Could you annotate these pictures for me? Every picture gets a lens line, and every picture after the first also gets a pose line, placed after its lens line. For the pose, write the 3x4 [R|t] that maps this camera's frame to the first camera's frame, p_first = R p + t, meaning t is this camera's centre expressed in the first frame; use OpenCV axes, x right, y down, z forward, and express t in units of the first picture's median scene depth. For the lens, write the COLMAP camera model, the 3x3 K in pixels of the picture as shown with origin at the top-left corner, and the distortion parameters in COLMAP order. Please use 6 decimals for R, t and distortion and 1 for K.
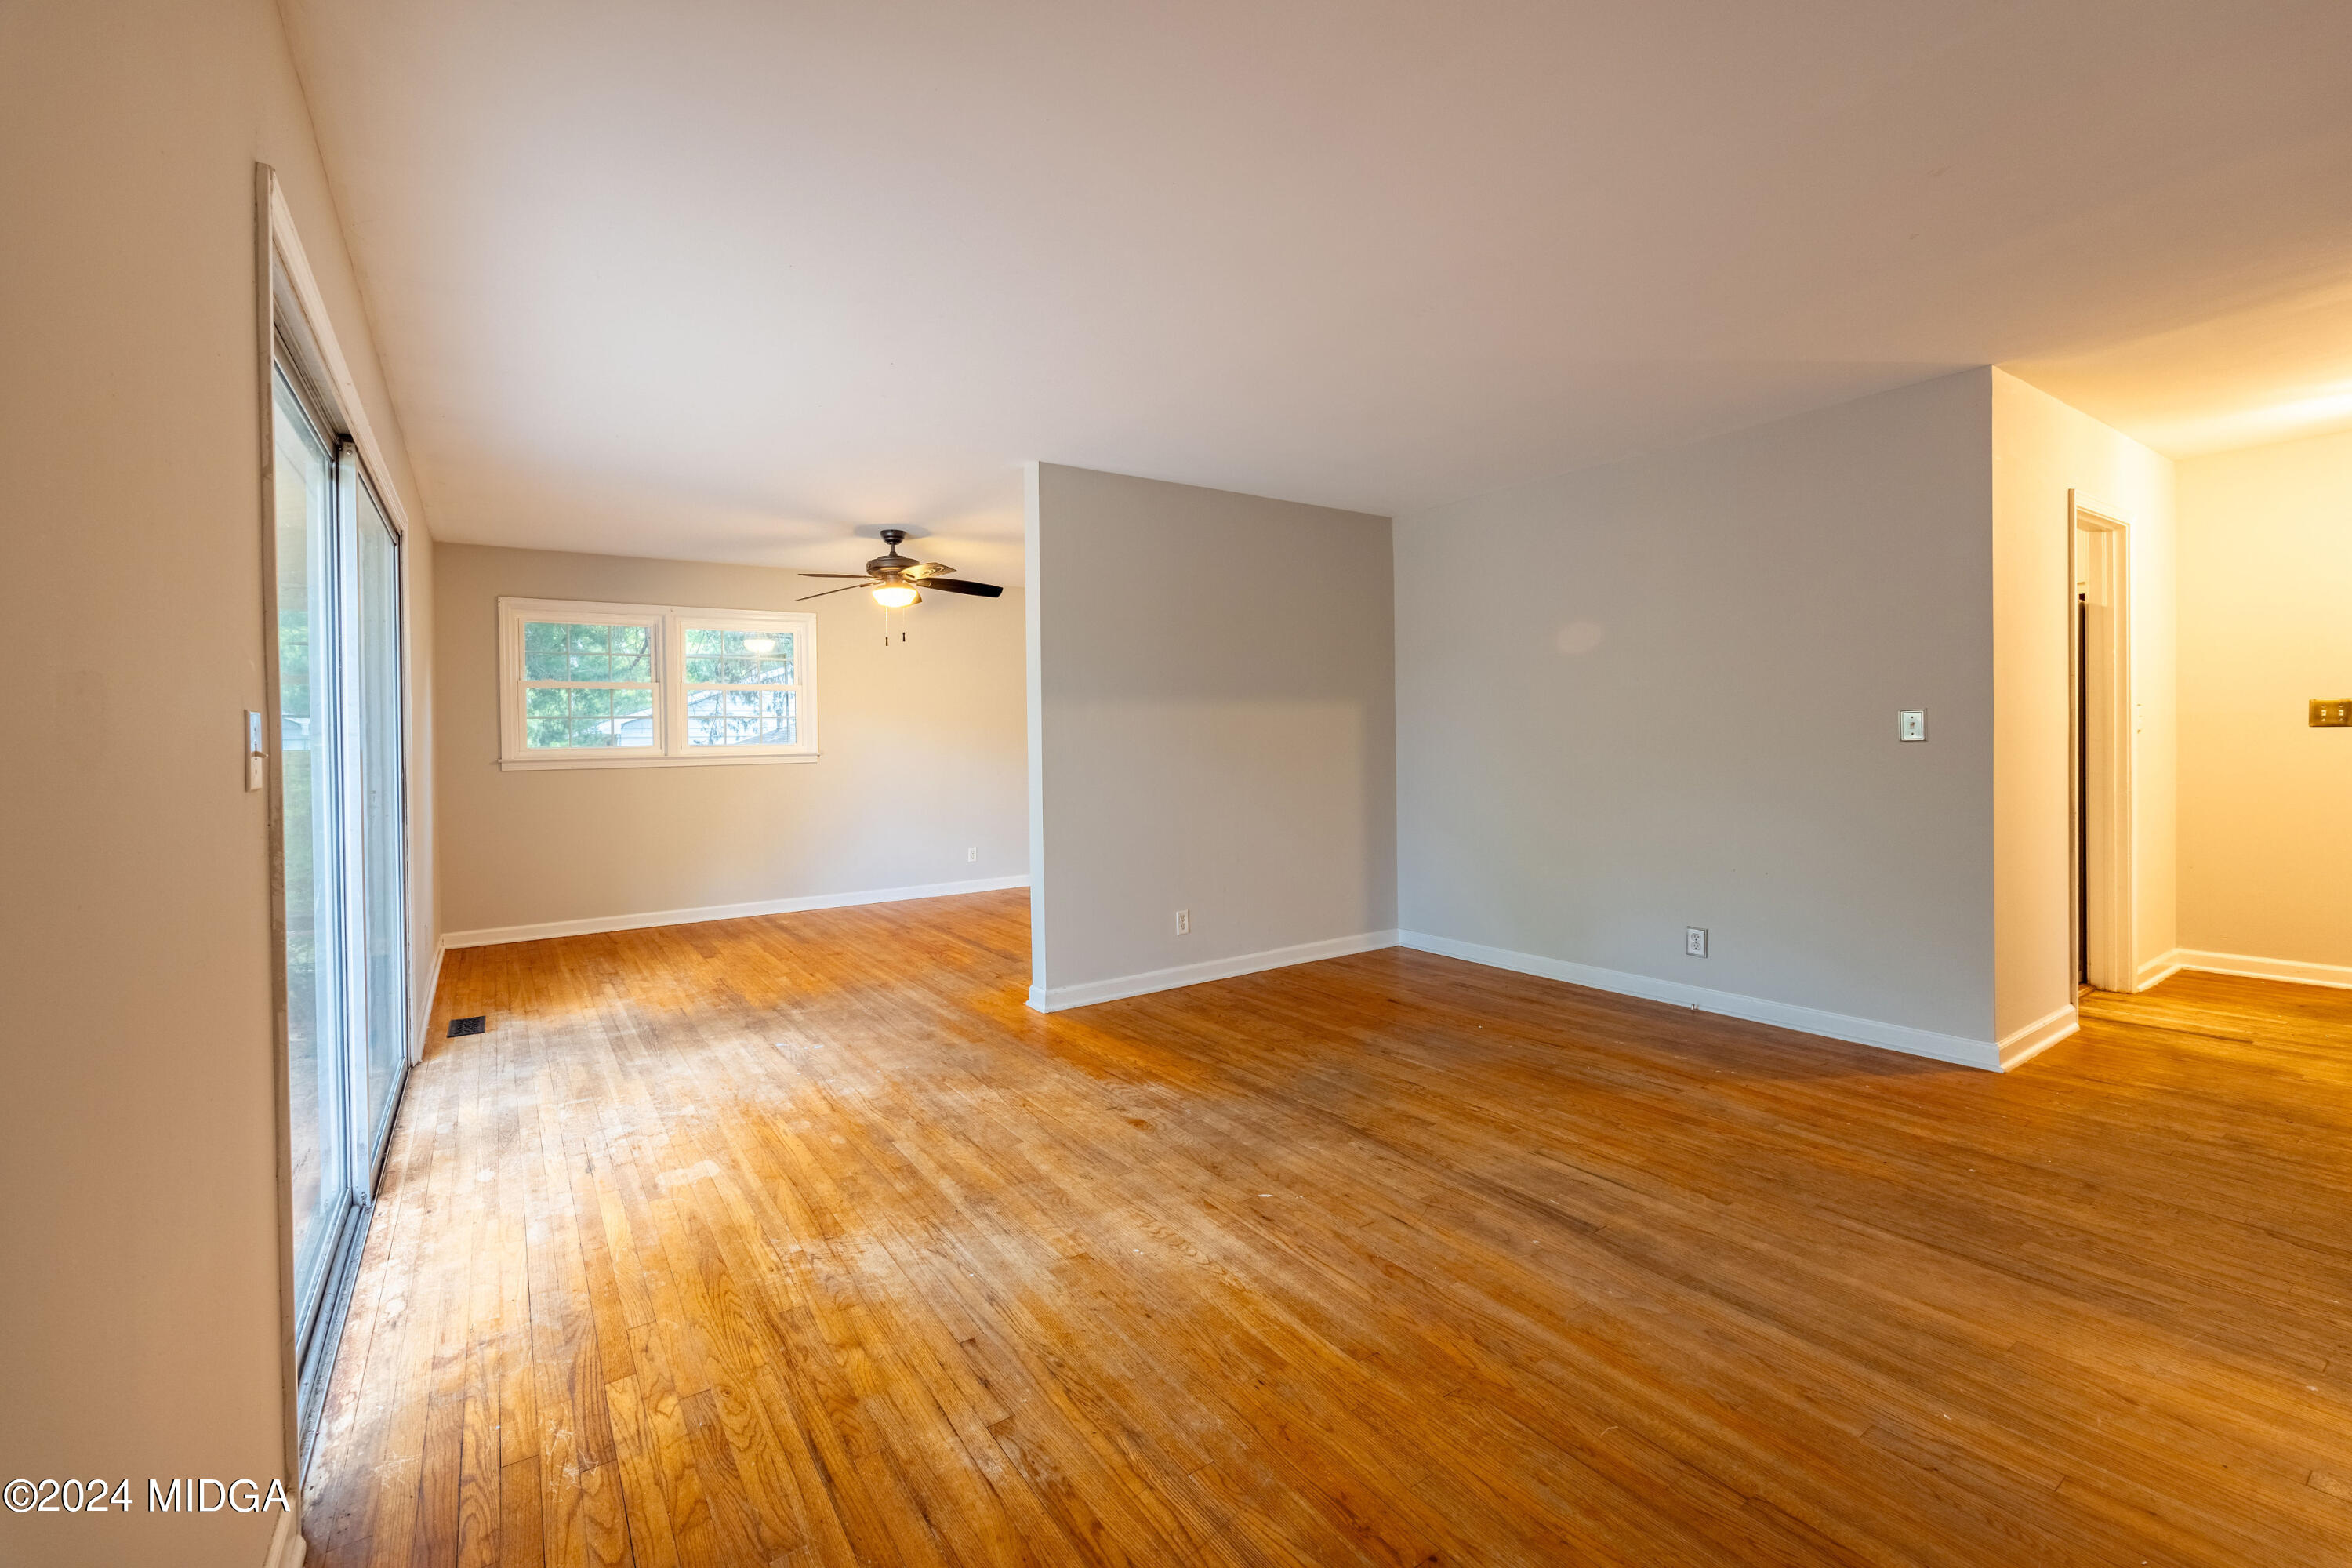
lens RADIAL K [[937.7, 0, 1049.9], [0, 937.7, 756.5], [0, 0, 1]] dist [-0.003370, 0.000162]
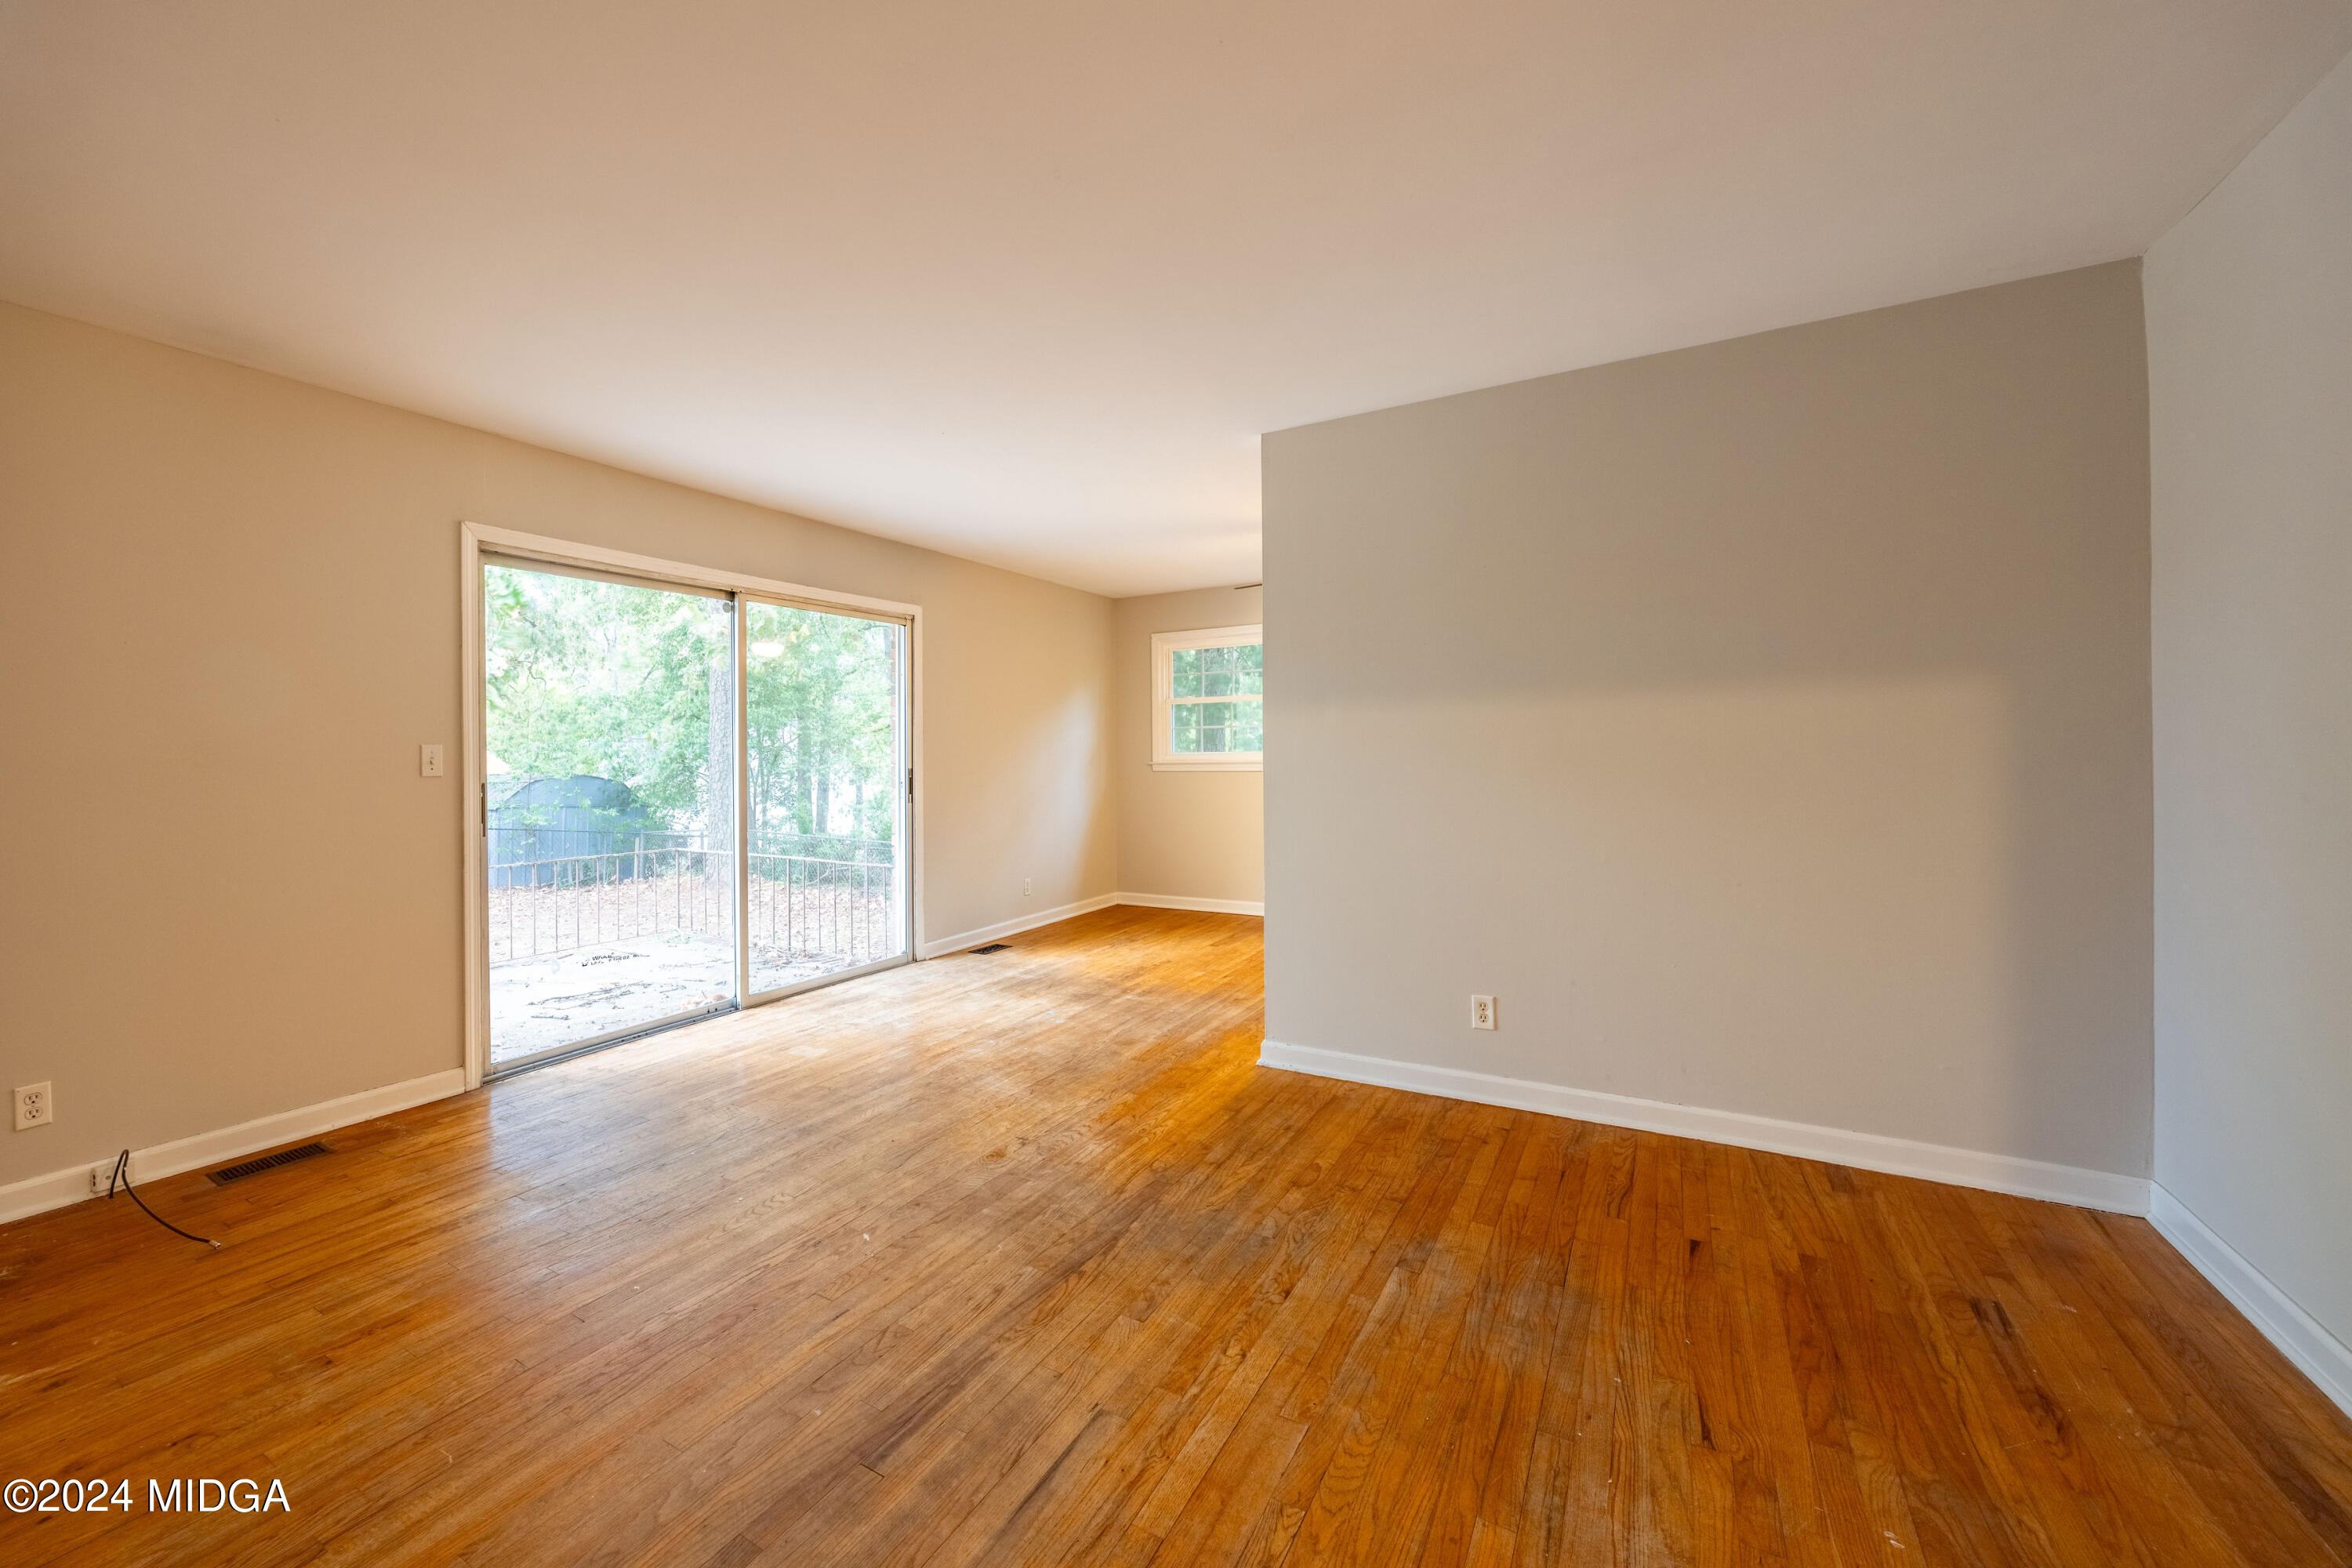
lens RADIAL K [[937.7, 0, 1049.9], [0, 937.7, 756.5], [0, 0, 1]] dist [-0.003370, 0.000162]
pose [[0.439789, 0.012215, -0.898018, 0.925061], [-0.009971, 0.999912, 0.008717, -0.025883], [0.898046, 0.005121, 0.439872, 0.590304]]
